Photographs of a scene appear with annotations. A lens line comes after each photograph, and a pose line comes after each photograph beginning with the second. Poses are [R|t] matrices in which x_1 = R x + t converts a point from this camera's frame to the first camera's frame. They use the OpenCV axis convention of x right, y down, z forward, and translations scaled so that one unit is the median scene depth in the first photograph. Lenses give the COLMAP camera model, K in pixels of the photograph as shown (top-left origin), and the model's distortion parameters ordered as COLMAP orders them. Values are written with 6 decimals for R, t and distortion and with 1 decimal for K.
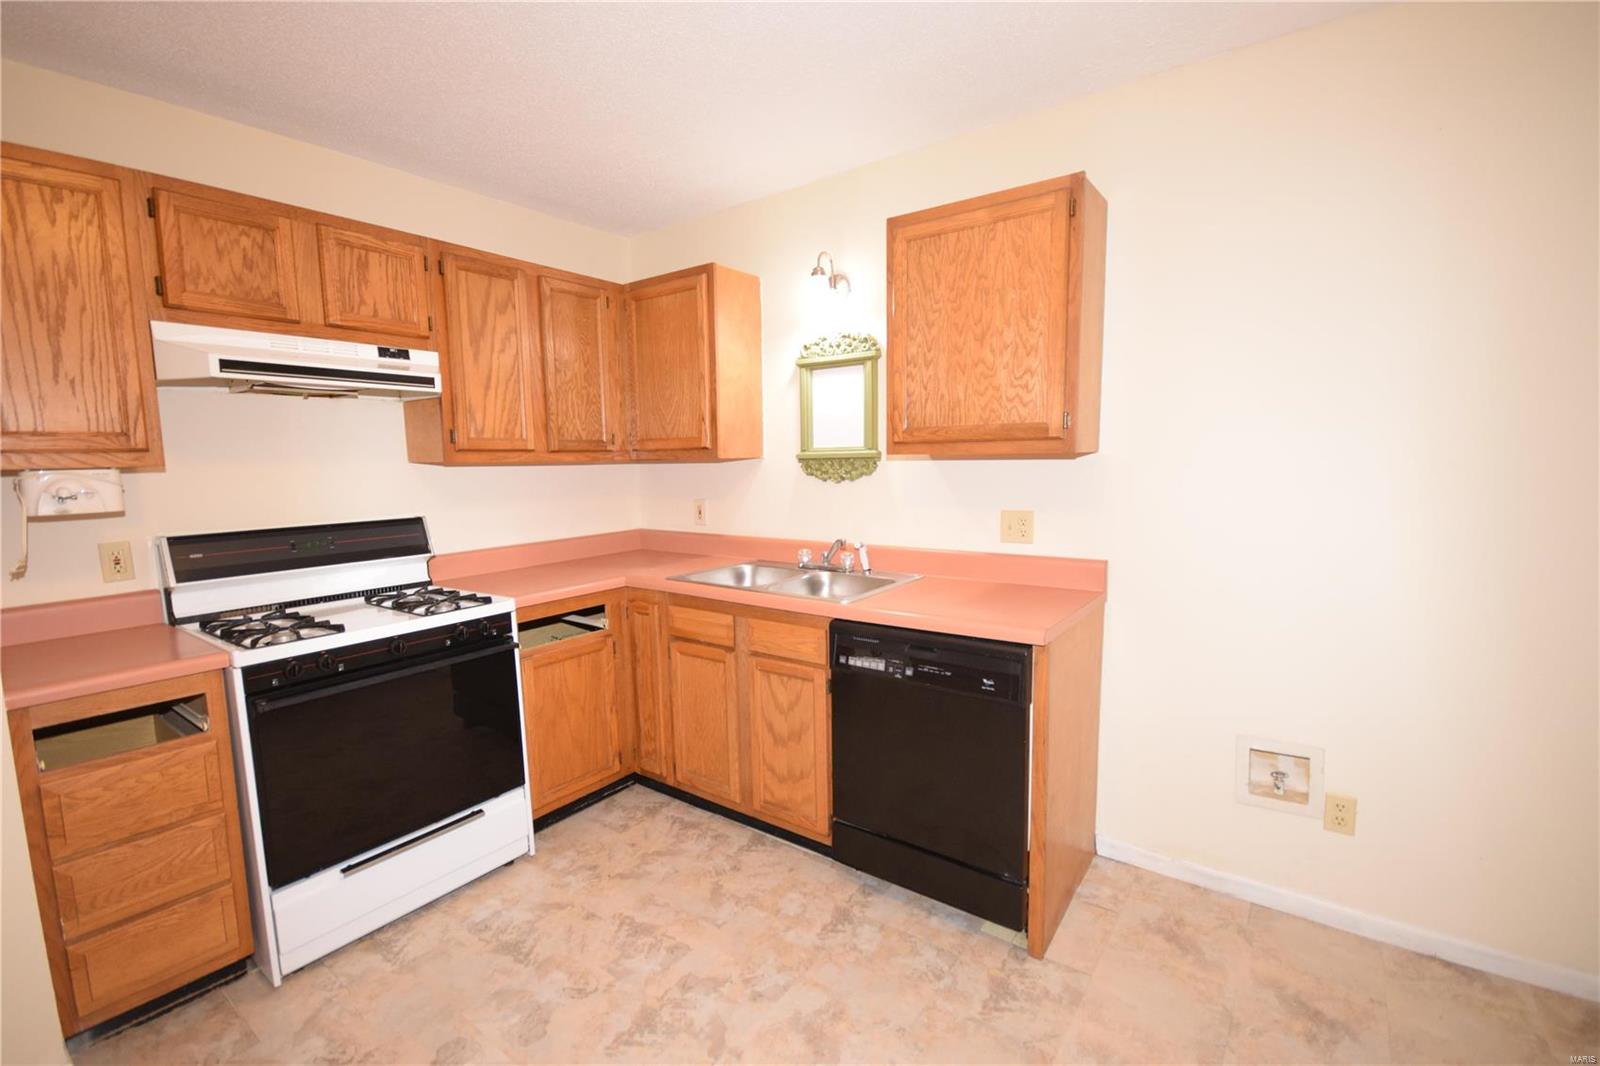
lens RADIAL K [[689.6, 0, 788.6], [0, 689.6, 536.5], [0, 0, 1]] dist [-0.013616, -0.001864]
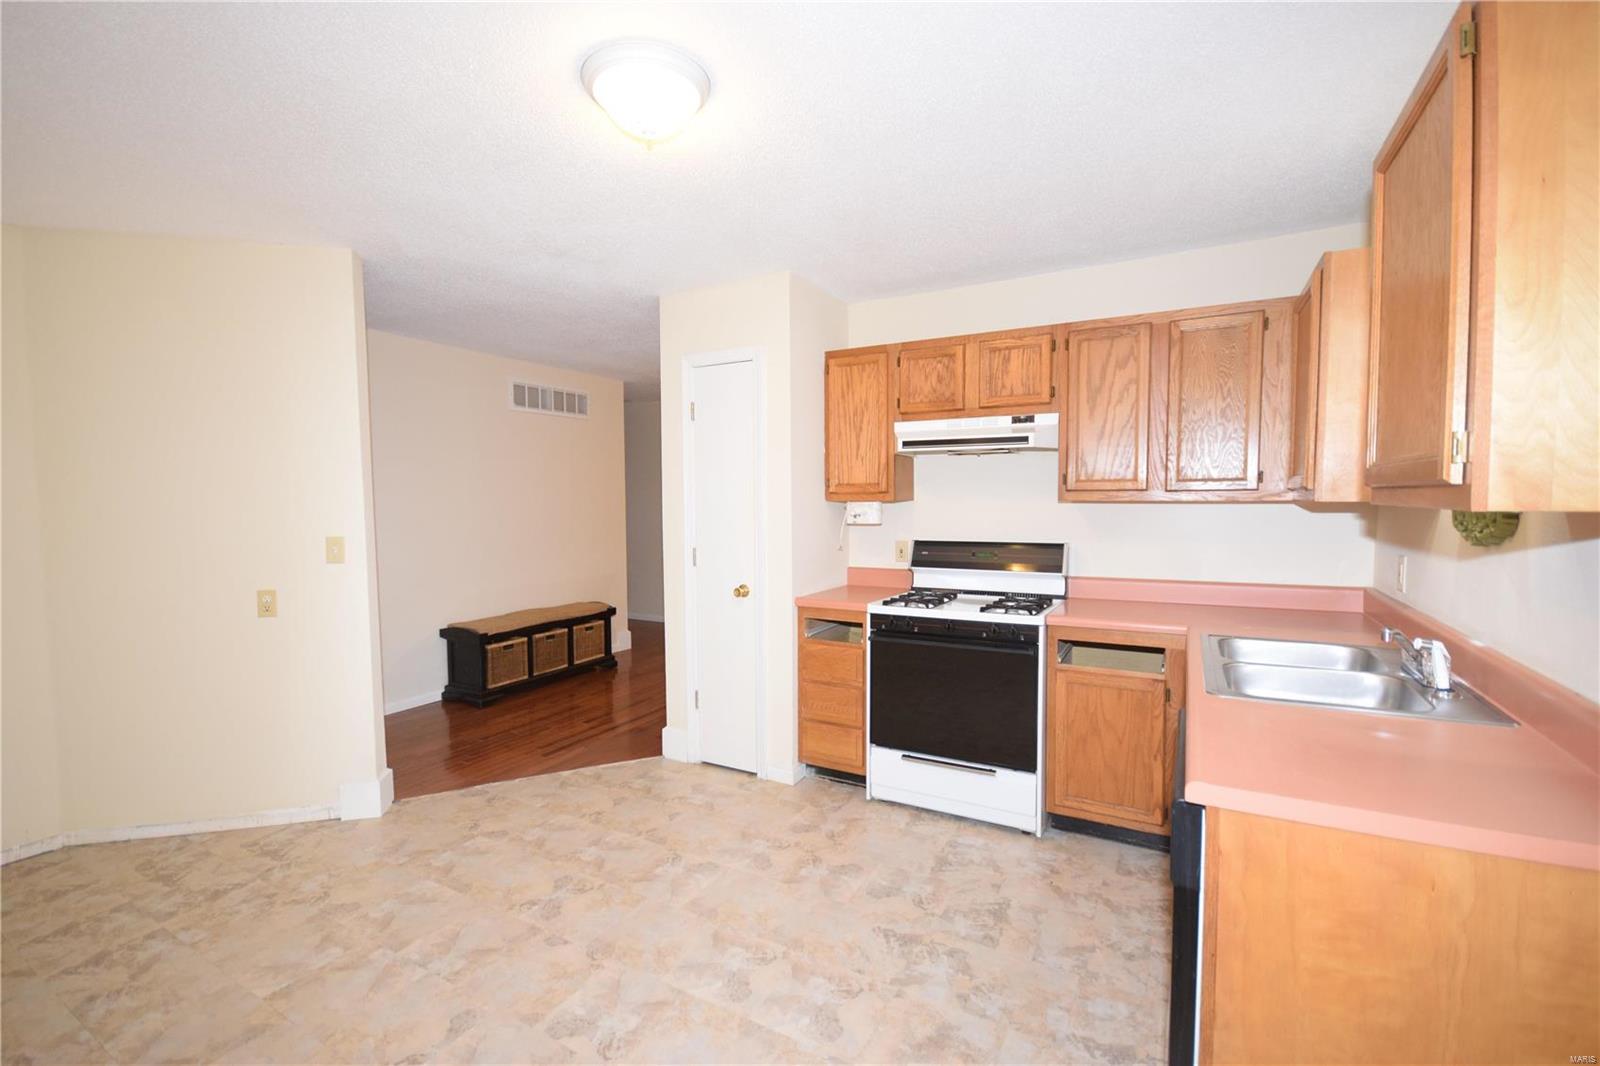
lens RADIAL K [[689.6, 0, 788.0], [0, 689.6, 533.0], [0, 0, 1]] dist [-0.013616, -0.001864]
pose [[0.130583, 0.067169, -0.989159, 0.769001], [-0.105774, 0.992952, 0.053463, -0.074647], [0.985779, 0.097646, 0.136768, 0.410378]]
